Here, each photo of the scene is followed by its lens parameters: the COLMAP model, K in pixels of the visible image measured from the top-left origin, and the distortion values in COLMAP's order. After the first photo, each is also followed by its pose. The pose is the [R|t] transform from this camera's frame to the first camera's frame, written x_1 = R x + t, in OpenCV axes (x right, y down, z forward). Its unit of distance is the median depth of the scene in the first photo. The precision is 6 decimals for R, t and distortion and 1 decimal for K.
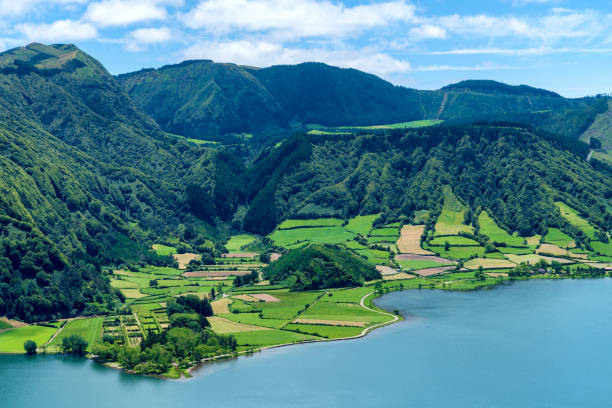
lens RADIAL K [[1130.4, 0, 309.9], [0, 1130.4, 202.6], [0, 0, 1]] dist [0.044783, 0.000000]
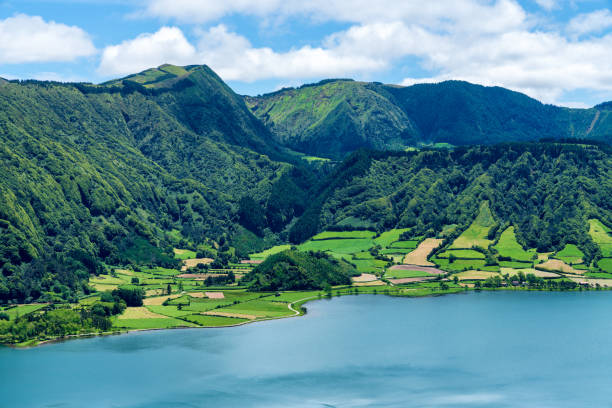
lens RADIAL K [[1190.7, 0, 303.1], [0, 1190.7, 204.9], [0, 0, 1]] dist [0.043667, 0.000000]
pose [[0.971241, 0.017141, -0.237483, 0.215779], [-0.022213, 0.999578, -0.018695, 0.011708], [0.237062, 0.023432, 0.971212, -0.063781]]
